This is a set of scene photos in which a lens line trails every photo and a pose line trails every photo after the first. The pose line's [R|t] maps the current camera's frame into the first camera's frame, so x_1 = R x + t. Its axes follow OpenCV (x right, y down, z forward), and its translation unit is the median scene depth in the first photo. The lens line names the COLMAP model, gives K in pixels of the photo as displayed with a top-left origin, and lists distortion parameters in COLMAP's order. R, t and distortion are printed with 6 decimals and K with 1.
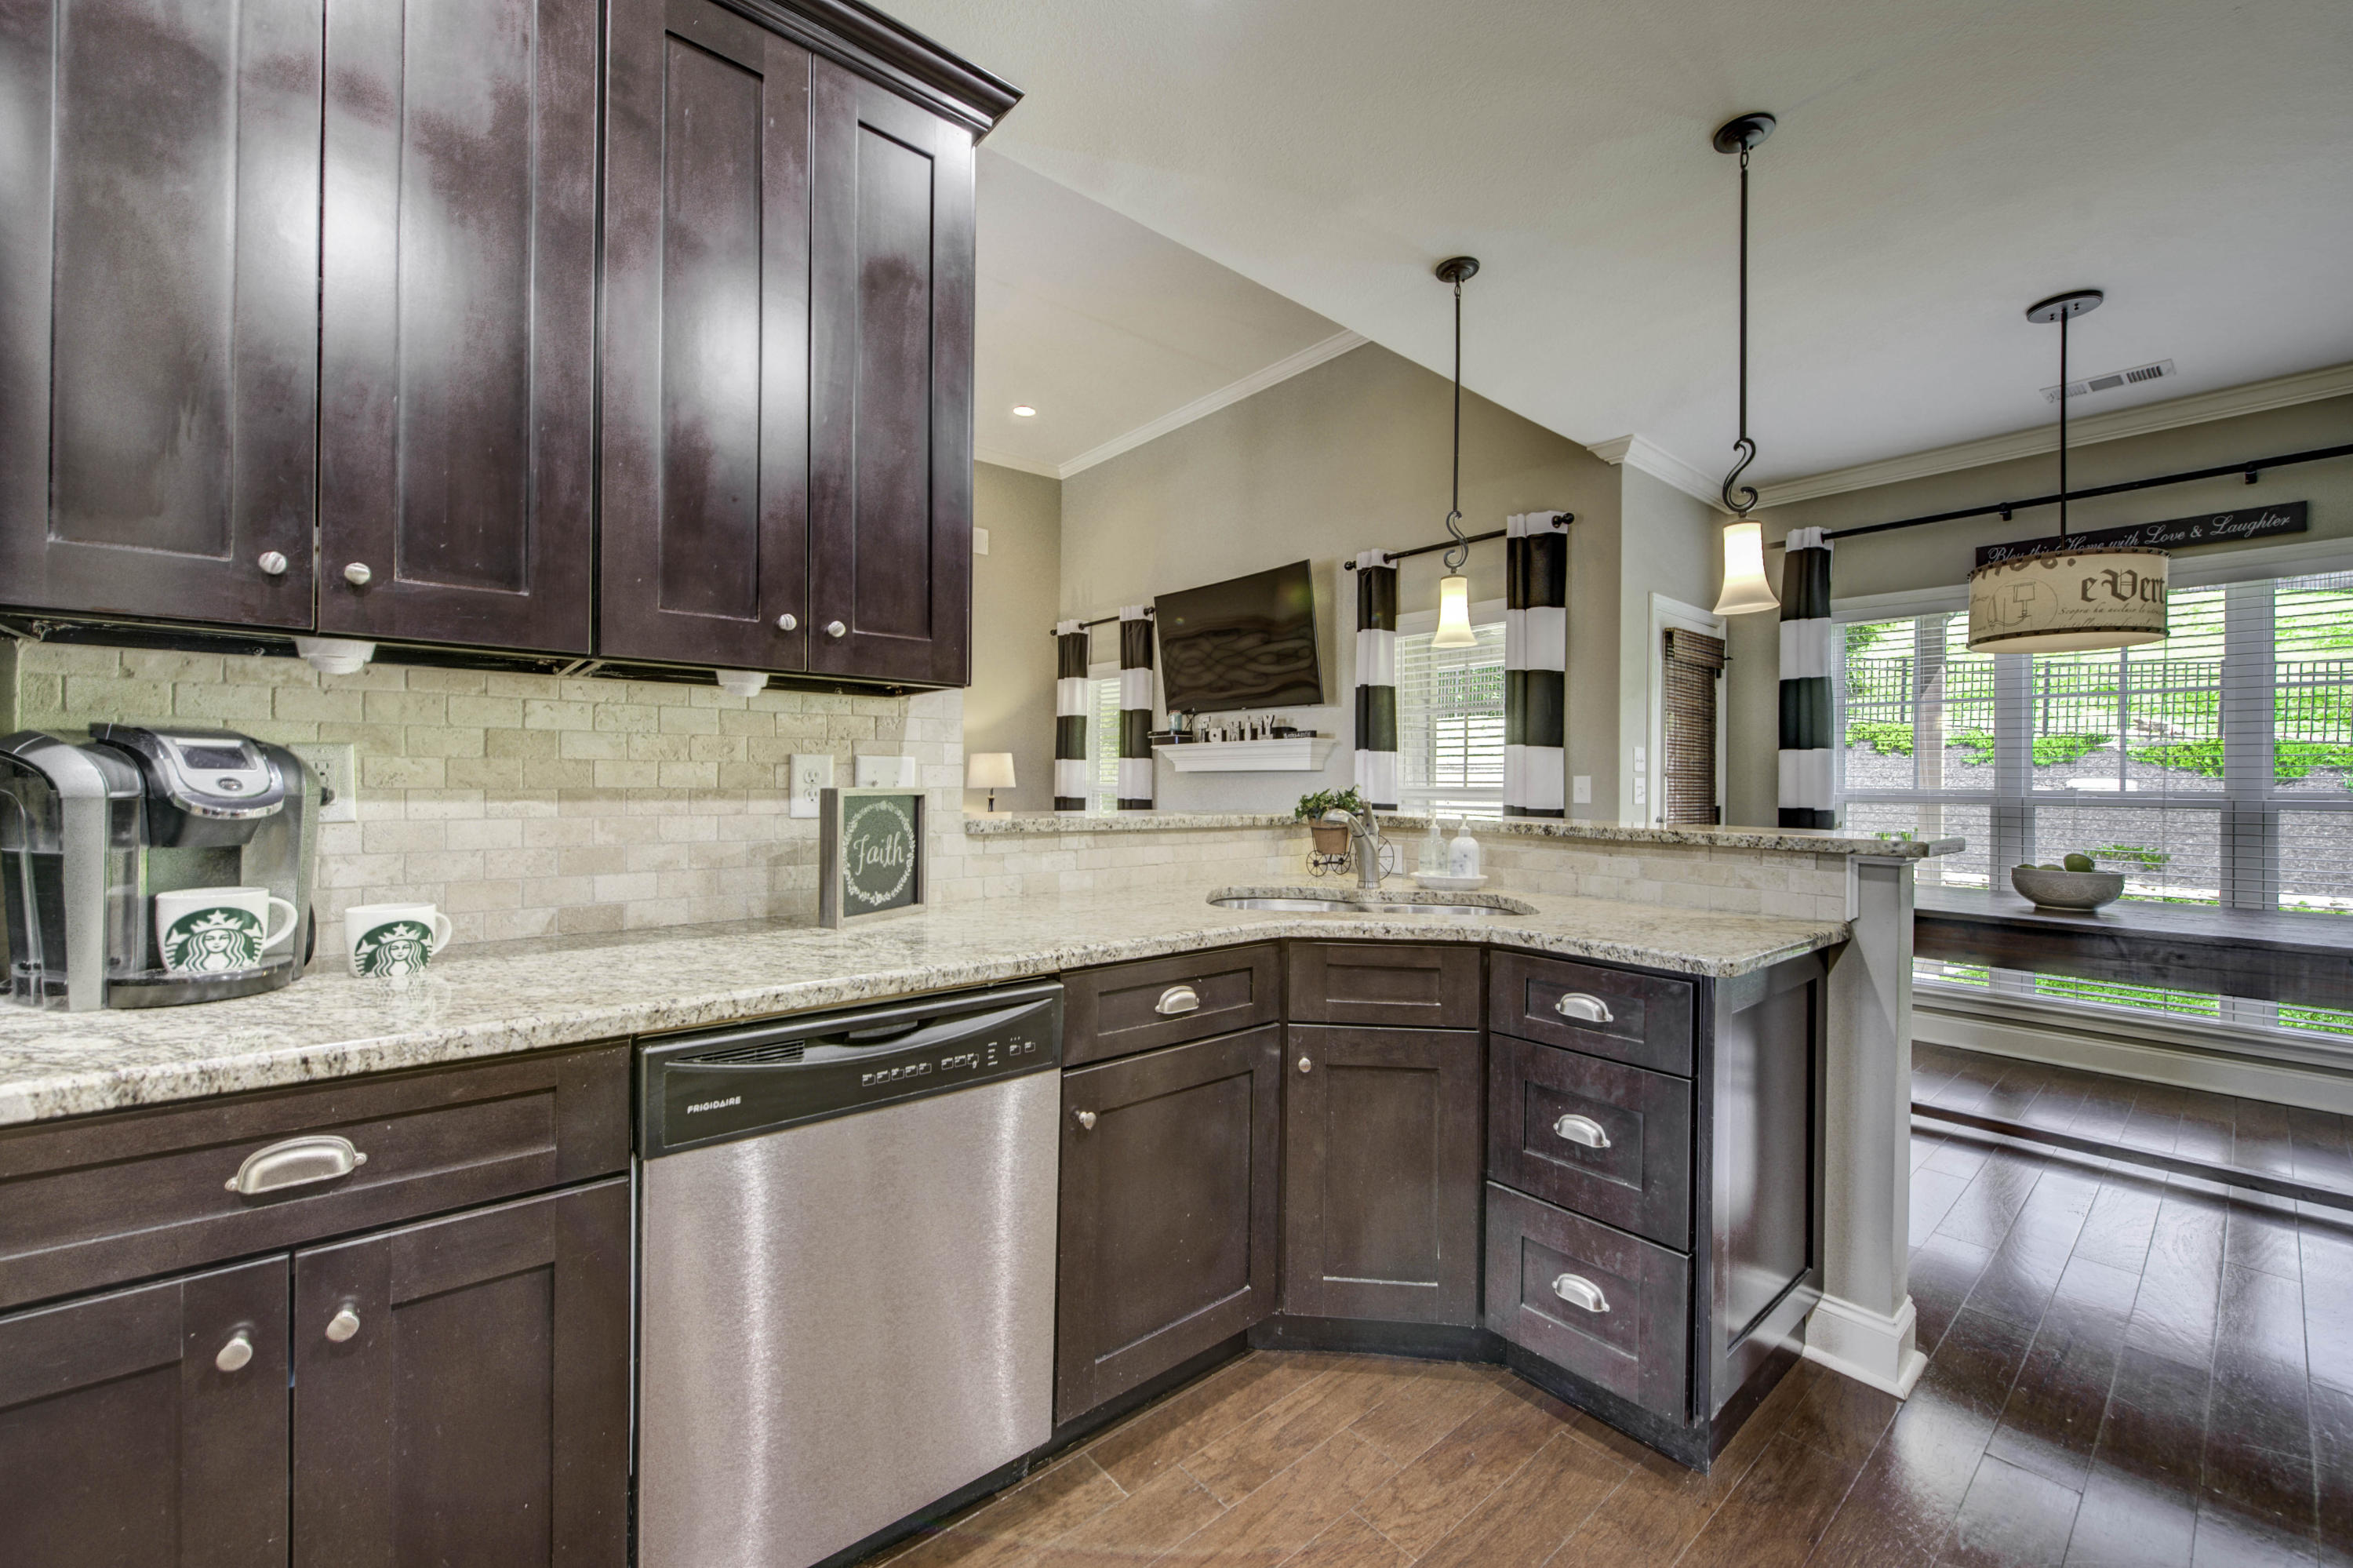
lens RADIAL K [[921.2, 0, 1176.3], [0, 921.2, 779.7], [0, 0, 1]] dist [0.000992, -0.002529]
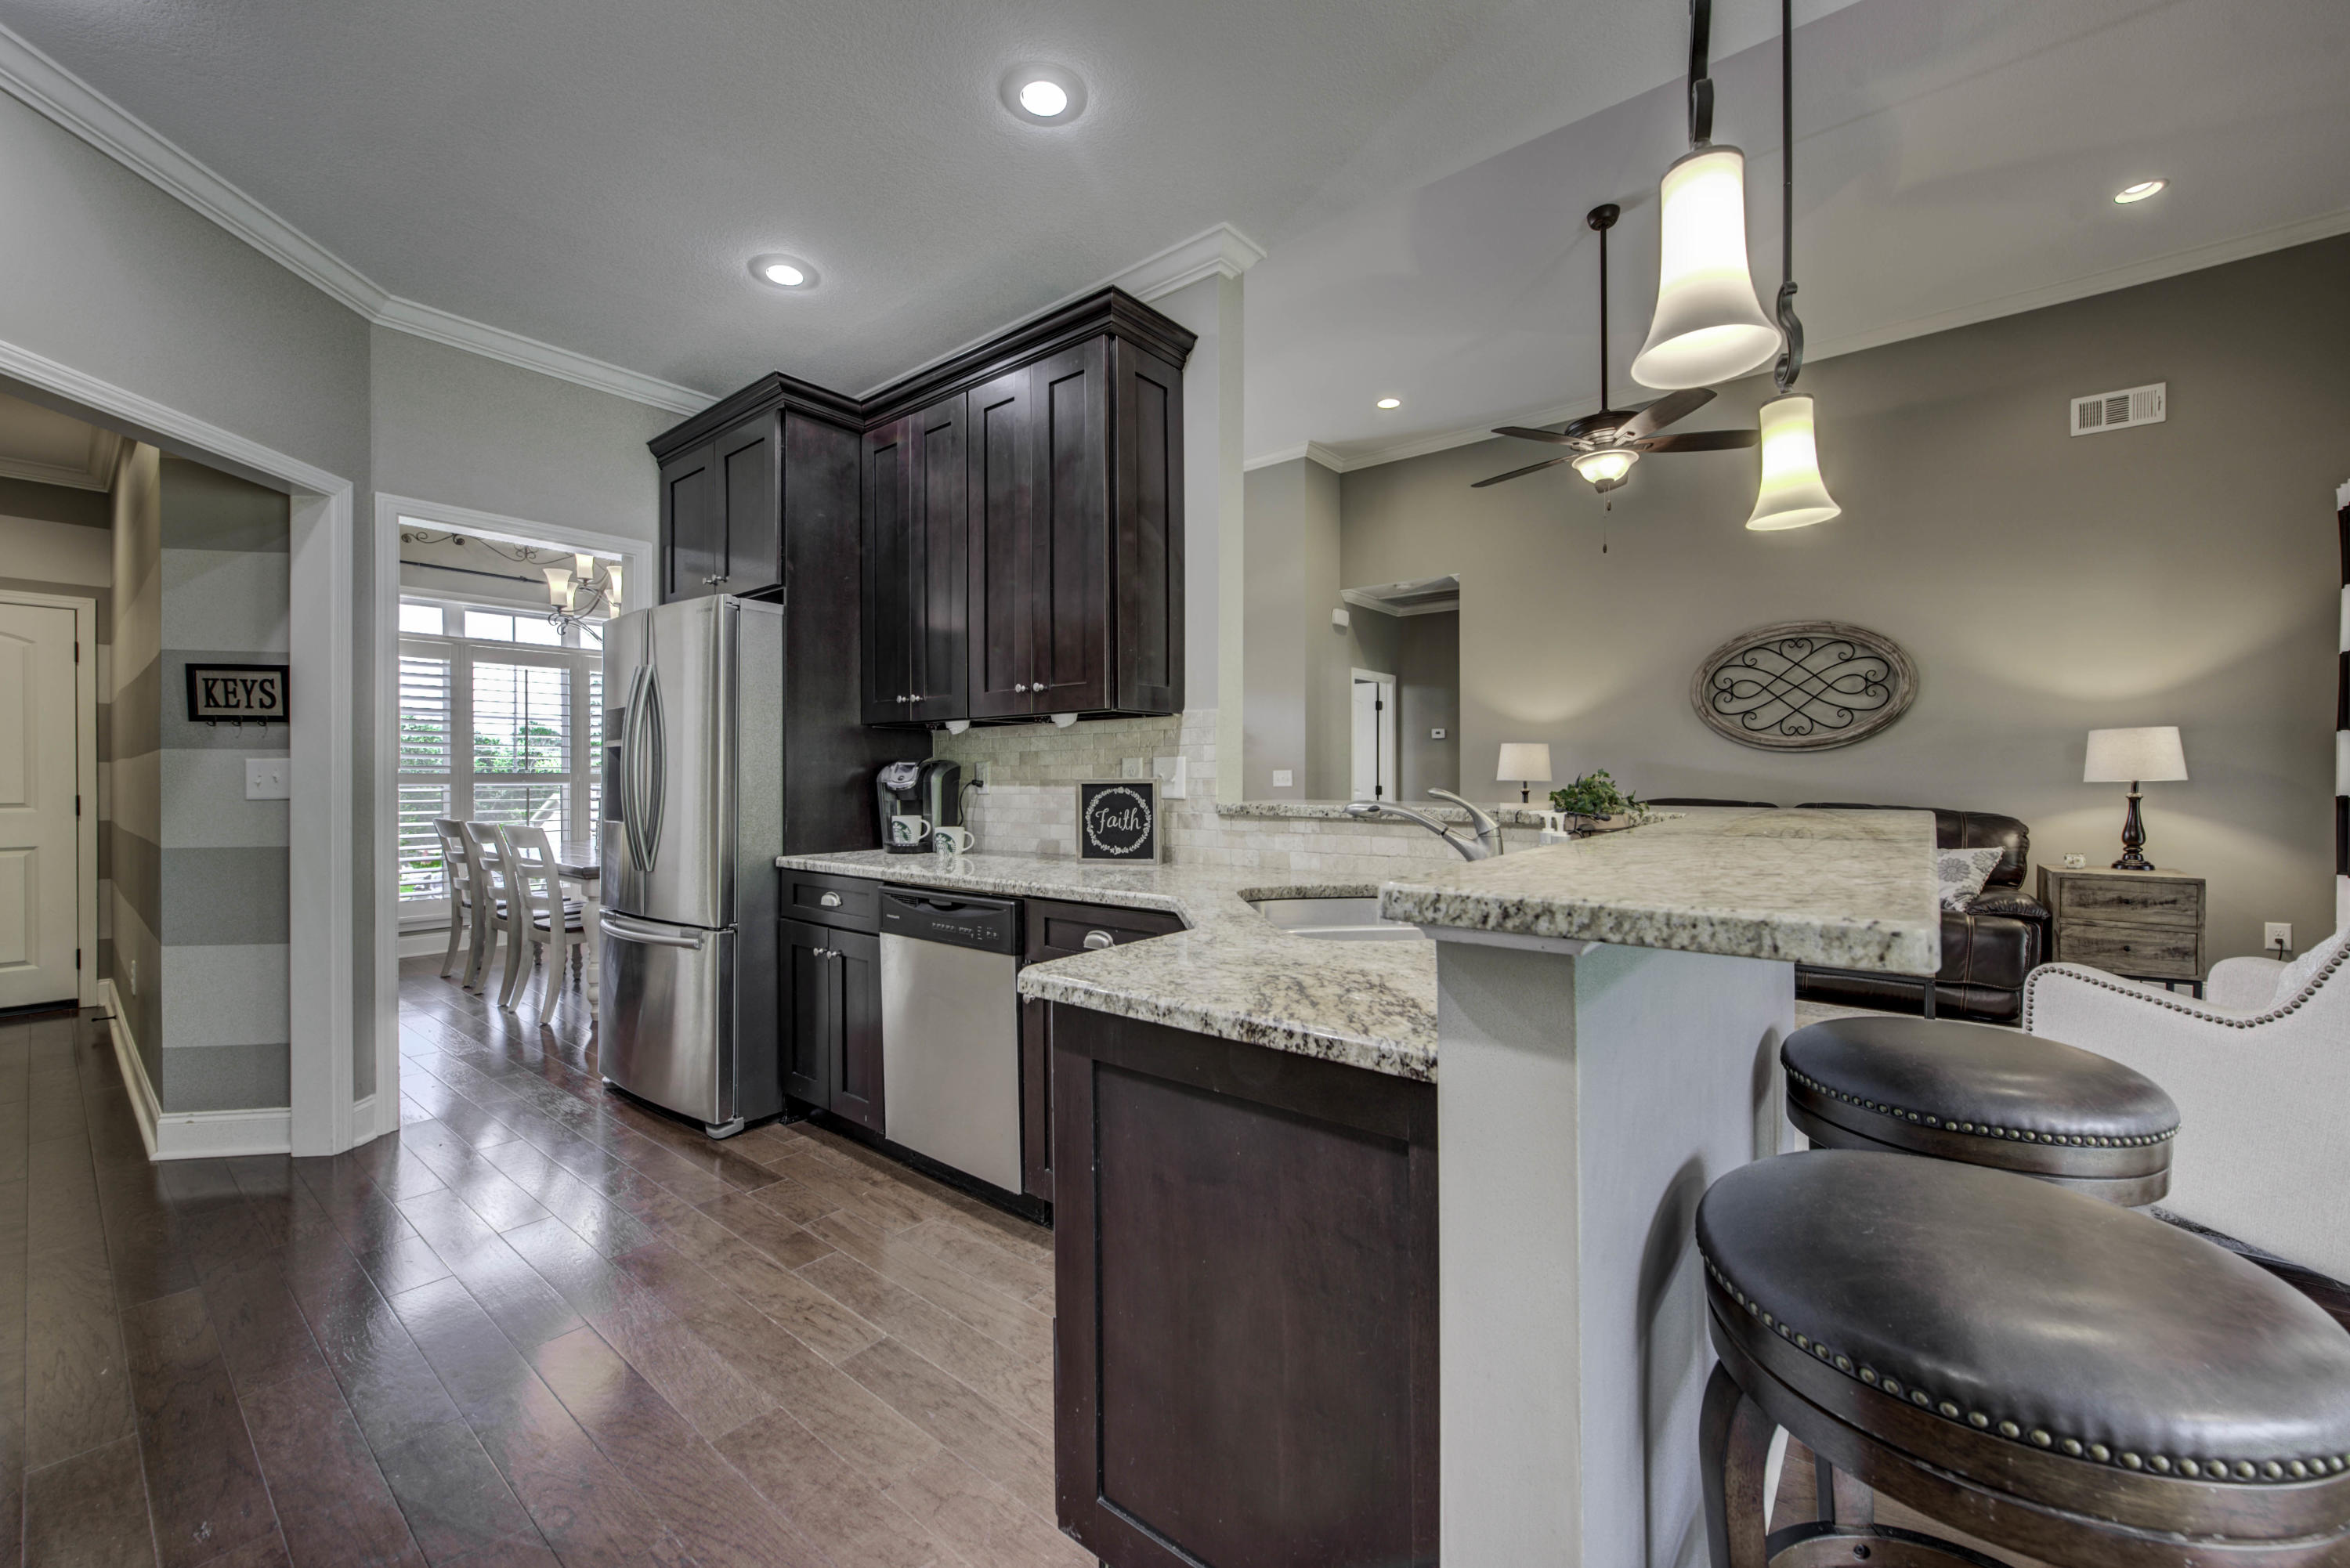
lens RADIAL K [[919.9, 0, 1174.8], [0, 919.9, 779.7], [0, 0, 1]] dist [0.000992, -0.002529]
pose [[0.190630, -0.007567, -0.981633, 0.494155], [0.008287, 0.999947, -0.006099, 0.008546], [0.981627, -0.006972, 0.190683, 0.330138]]
